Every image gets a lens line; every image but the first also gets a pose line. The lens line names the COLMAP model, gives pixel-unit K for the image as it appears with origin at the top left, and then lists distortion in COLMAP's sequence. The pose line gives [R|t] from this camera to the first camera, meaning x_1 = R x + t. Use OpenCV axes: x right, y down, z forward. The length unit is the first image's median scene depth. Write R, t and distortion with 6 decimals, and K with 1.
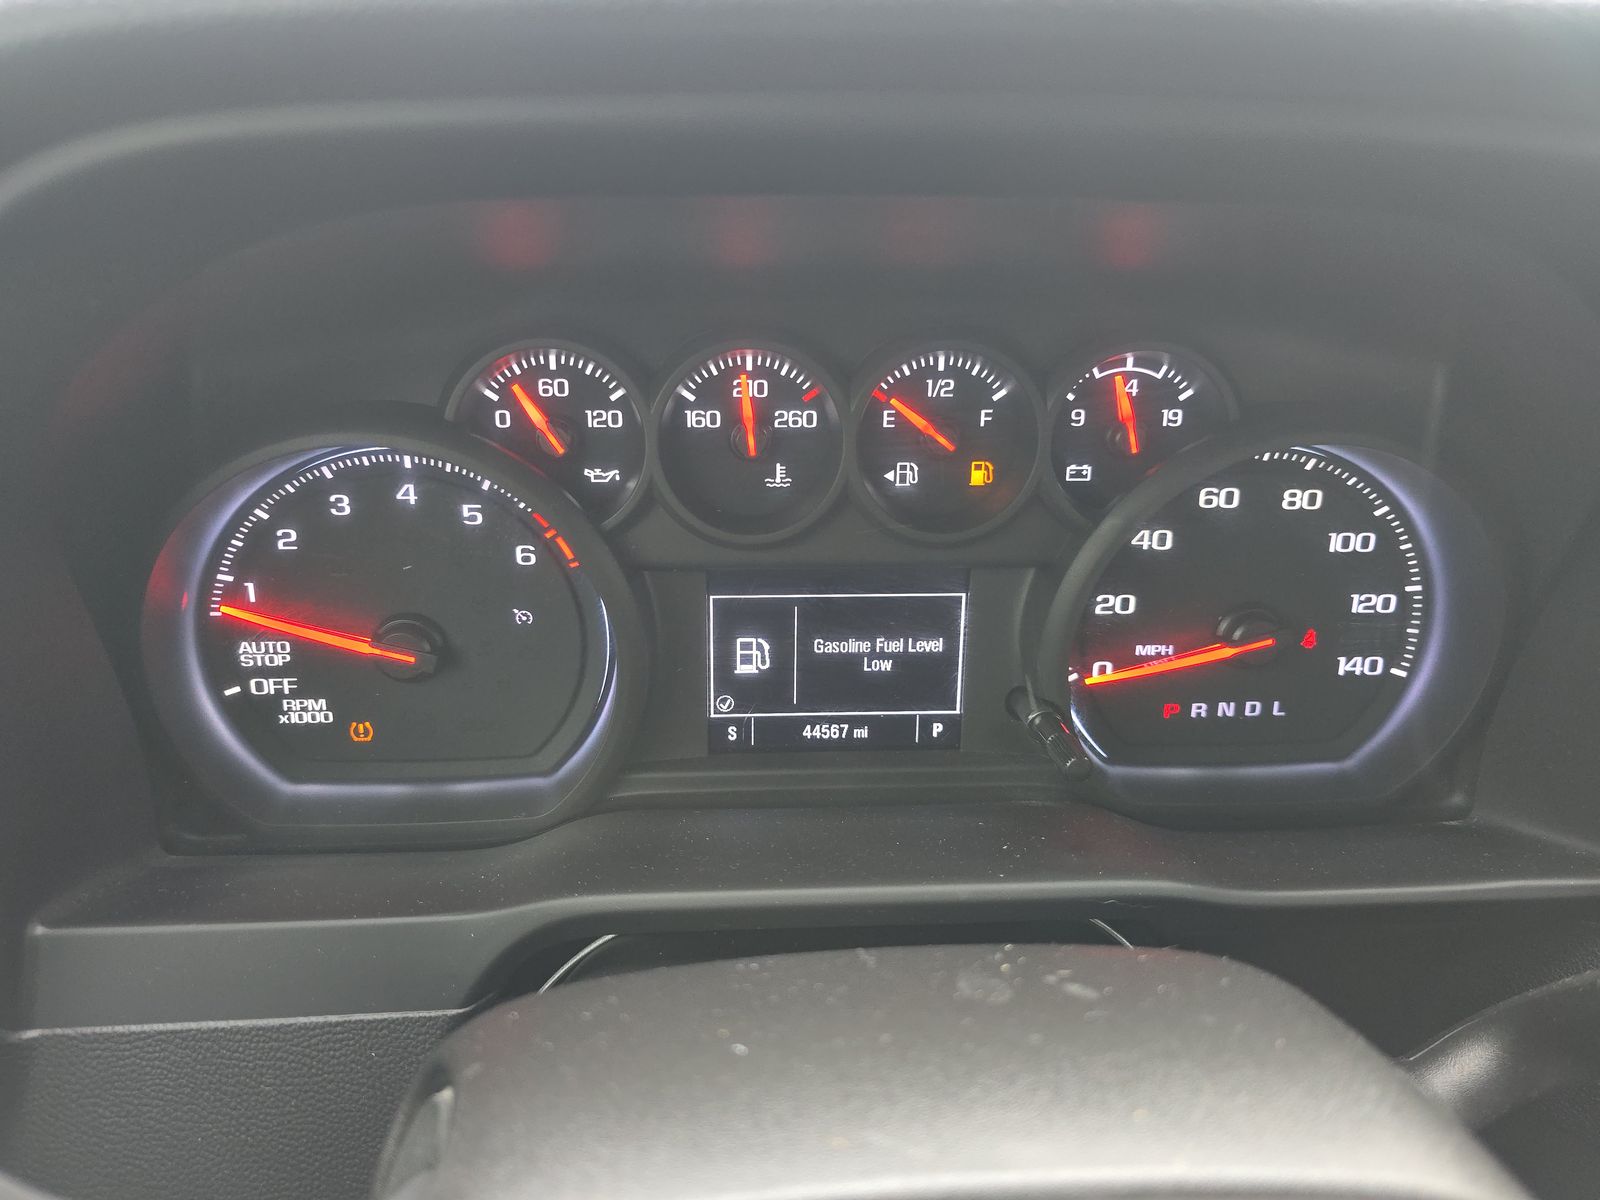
lens RADIAL K [[1073.9, 0, 801.0], [0, 1073.9, 593.3], [0, 0, 1]] dist [0.069873, -0.001679]
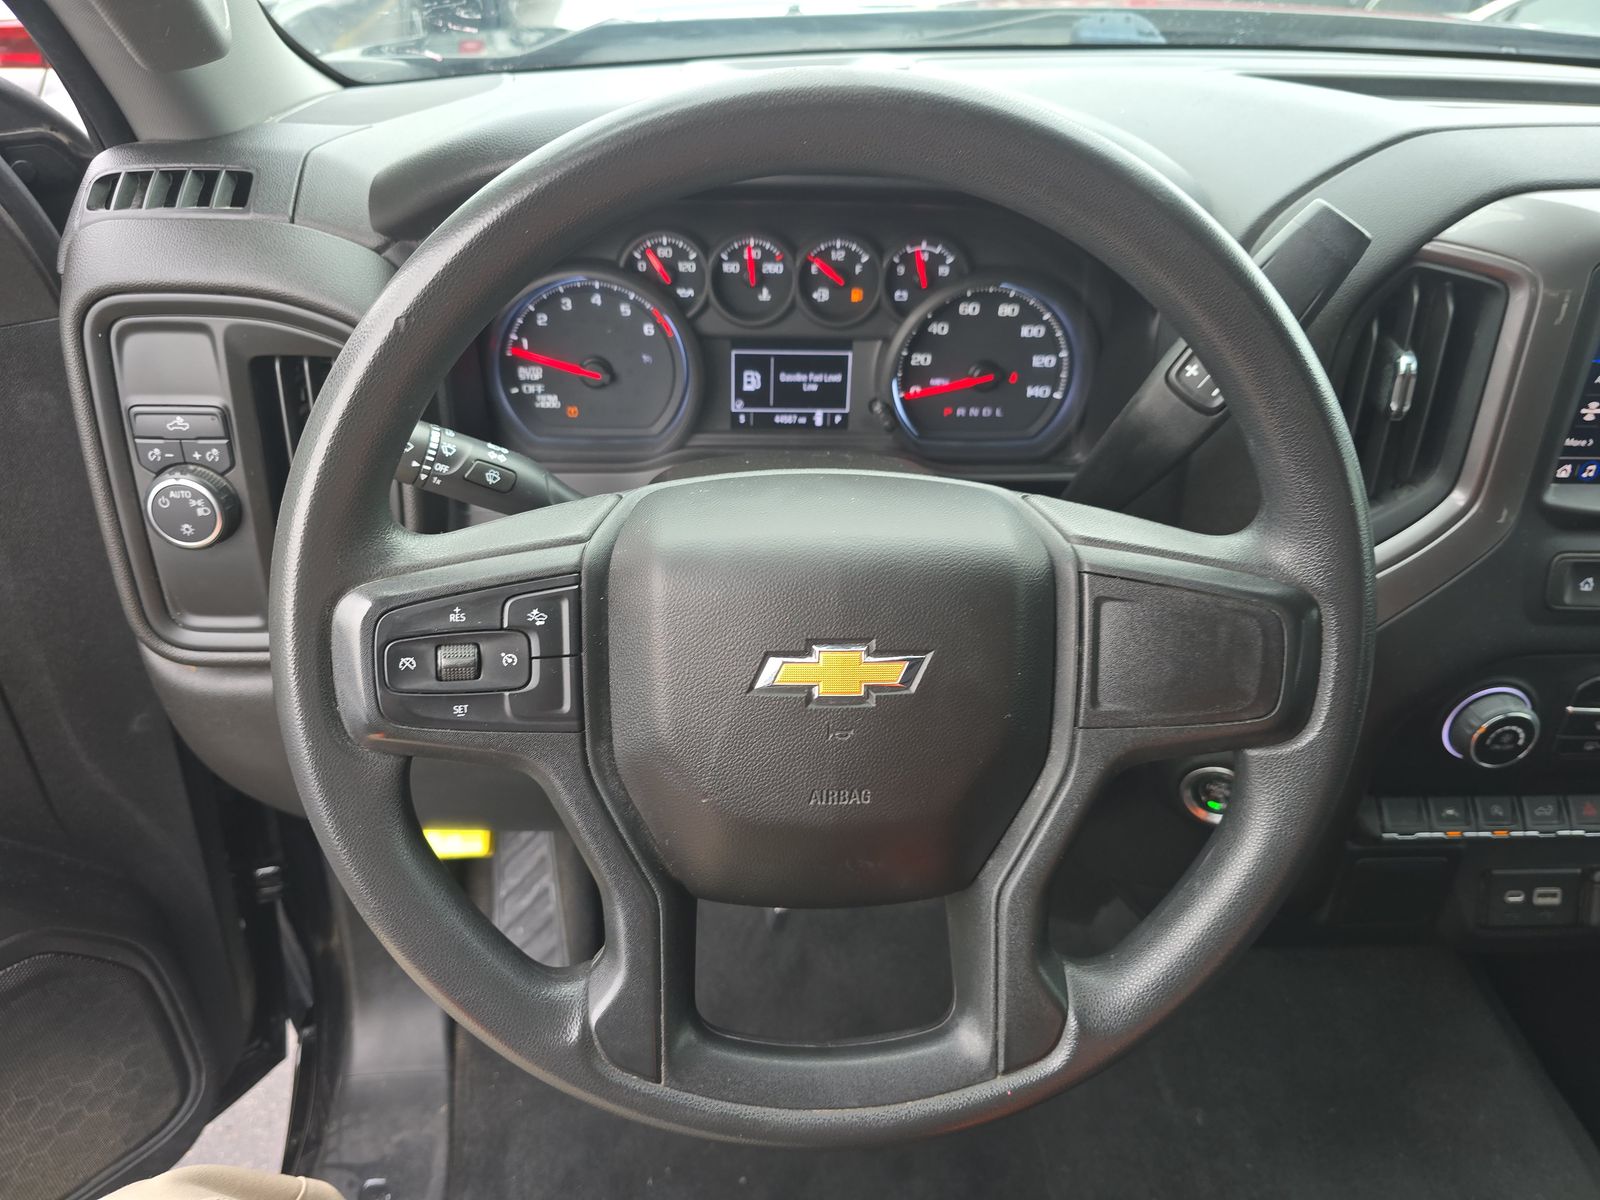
lens RADIAL K [[1073.9, 0, 799.5], [0, 1073.9, 601.8], [0, 0, 1]] dist [0.069873, -0.001679]
pose [[0.999807, 0.018243, 0.007306, 0.044174], [-0.019314, 0.980817, 0.193973, 0.074638], [-0.003627, -0.194077, 0.980980, -1.248600]]
